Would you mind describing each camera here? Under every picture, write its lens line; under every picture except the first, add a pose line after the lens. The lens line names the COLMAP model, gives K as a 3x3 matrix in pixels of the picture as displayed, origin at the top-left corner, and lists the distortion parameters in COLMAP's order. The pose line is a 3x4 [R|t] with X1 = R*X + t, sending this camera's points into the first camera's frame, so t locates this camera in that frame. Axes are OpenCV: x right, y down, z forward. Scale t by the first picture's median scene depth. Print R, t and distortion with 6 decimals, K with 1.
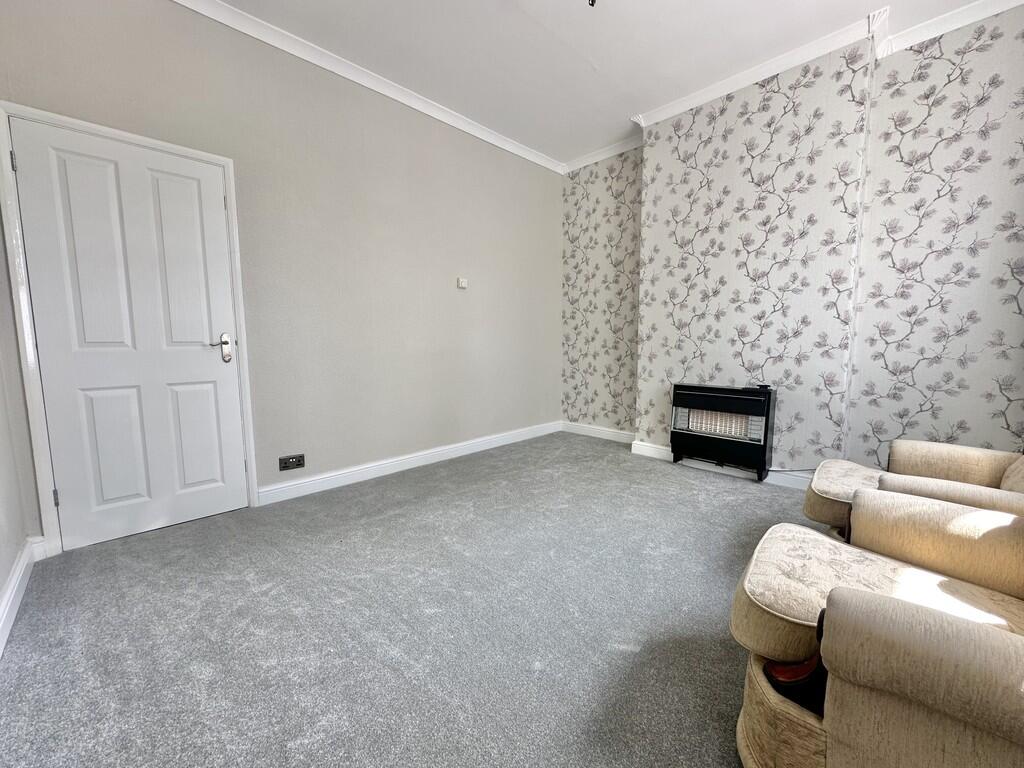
lens RADIAL K [[407.1, 0, 510.7], [0, 407.1, 388.2], [0, 0, 1]] dist [-0.003862, -0.000583]
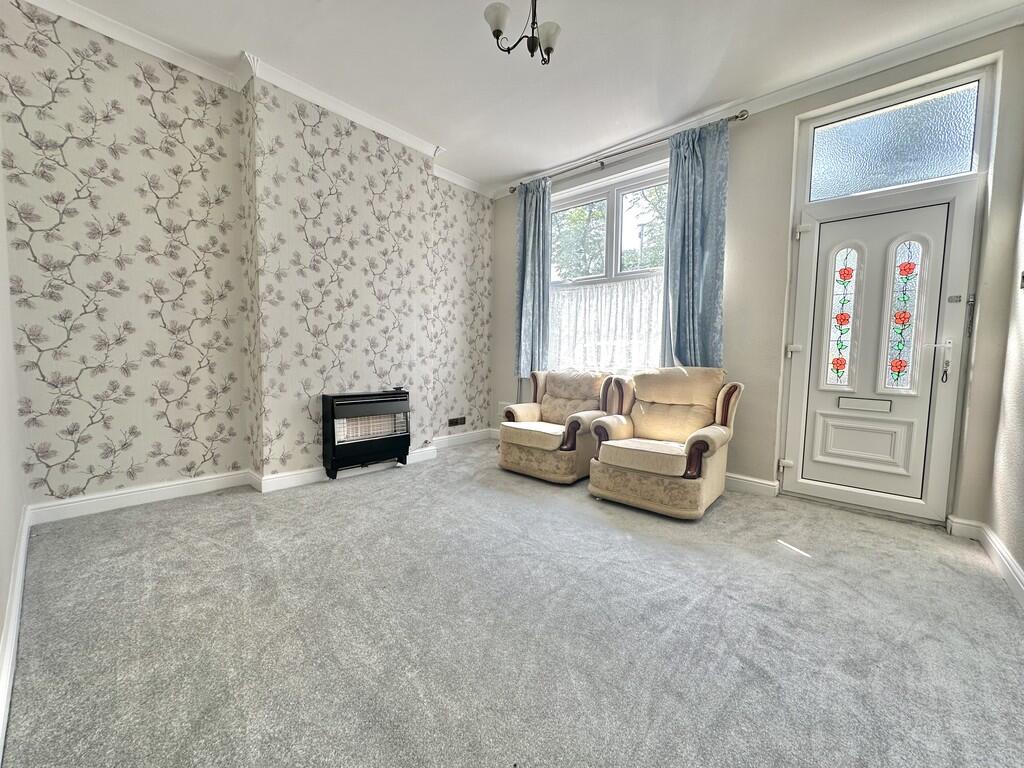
lens RADIAL K [[407.1, 0, 513.0], [0, 407.1, 388.3], [0, 0, 1]] dist [-0.003862, -0.000583]
pose [[-0.065828, -0.071040, 0.995299, -0.545445], [0.095130, 0.992472, 0.077130, -0.058068], [-0.993286, 0.099760, -0.058574, 0.632913]]
